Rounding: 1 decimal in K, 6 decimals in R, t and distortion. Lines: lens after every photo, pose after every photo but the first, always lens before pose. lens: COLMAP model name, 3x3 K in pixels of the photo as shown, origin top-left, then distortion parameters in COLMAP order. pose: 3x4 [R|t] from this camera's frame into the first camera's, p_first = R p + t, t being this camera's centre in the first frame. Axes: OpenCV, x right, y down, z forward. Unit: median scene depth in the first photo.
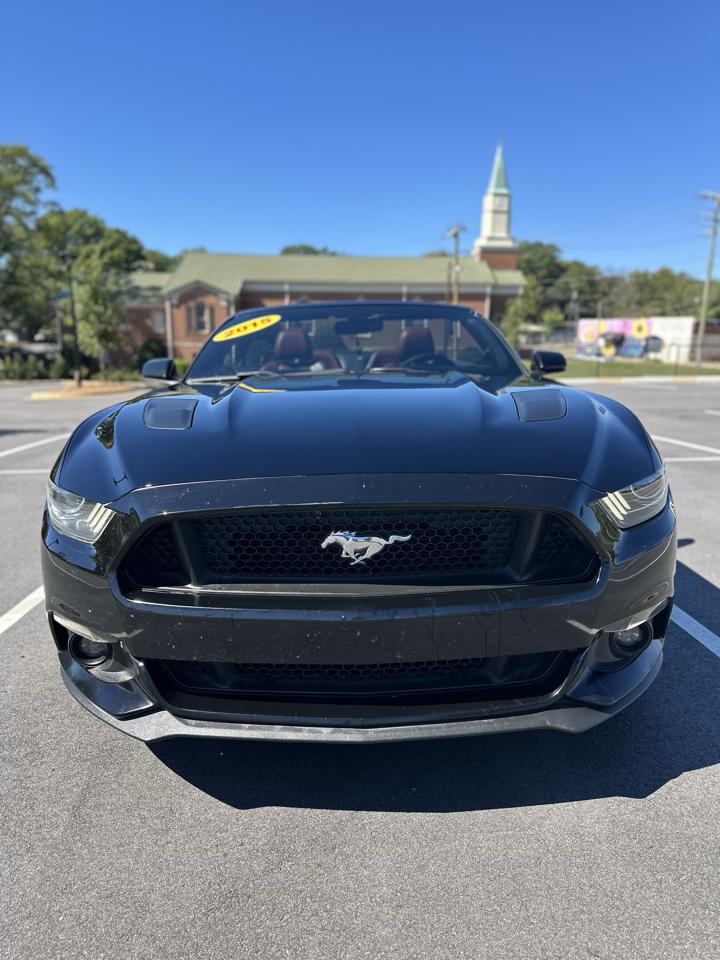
lens RADIAL K [[675.8, 0, 351.9], [0, 675.8, 486.4], [0, 0, 1]] dist [0.011820, -0.016175]
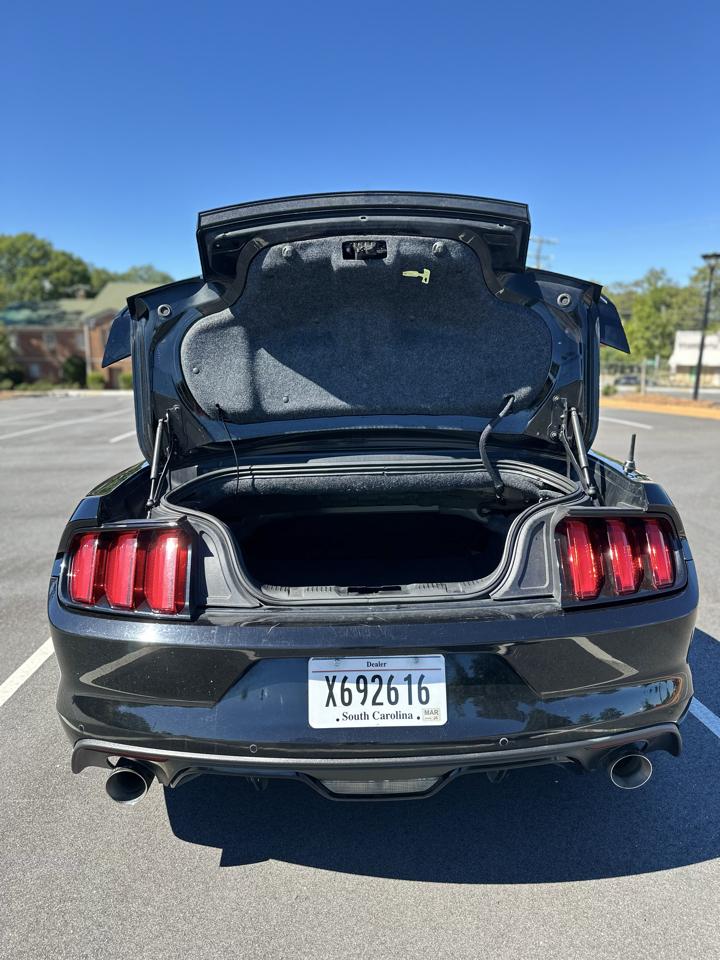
lens RADIAL K [[704.8, 0, 365.1], [0, 704.8, 482.4], [0, 0, 1]] dist [0.027568, -0.027520]
pose [[0.999553, -0.008293, 0.028708, 0.175290], [0.008878, 0.999754, -0.020322, 0.036576], [-0.028532, 0.020568, 0.999381, -0.257417]]
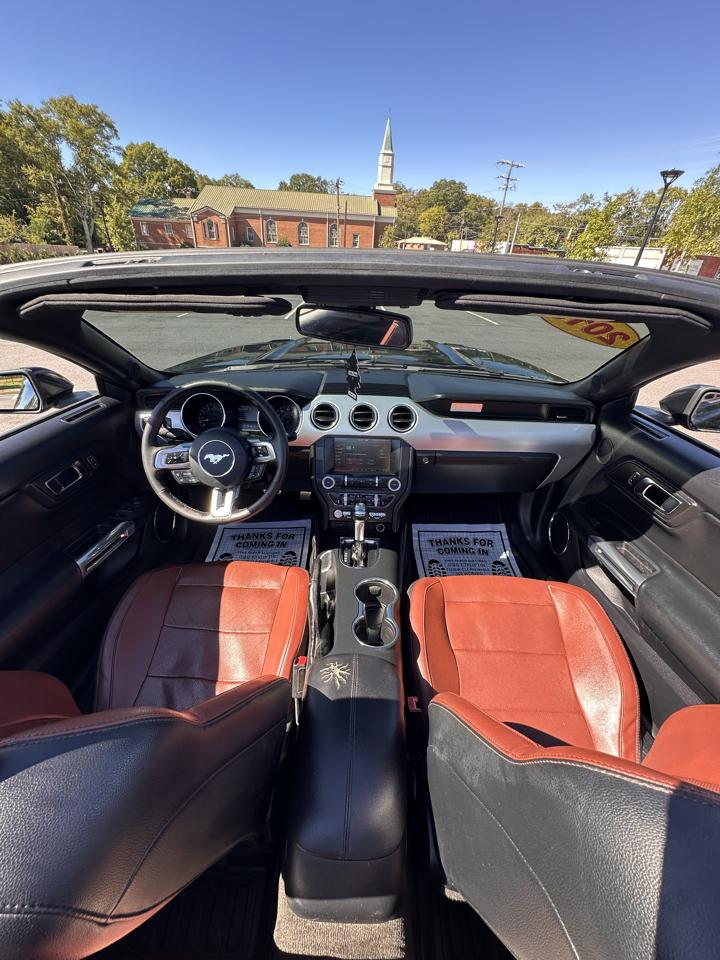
lens RADIAL K [[393.7, 0, 365.6], [0, 393.7, 483.5], [0, 0, 1]] dist [-0.006076, 0.001610]
pose [[0.999121, 0.038072, 0.017557, 0.179659], [-0.041731, 0.943343, 0.329185, 0.023611], [-0.004029, -0.329629, 0.944102, -0.192435]]
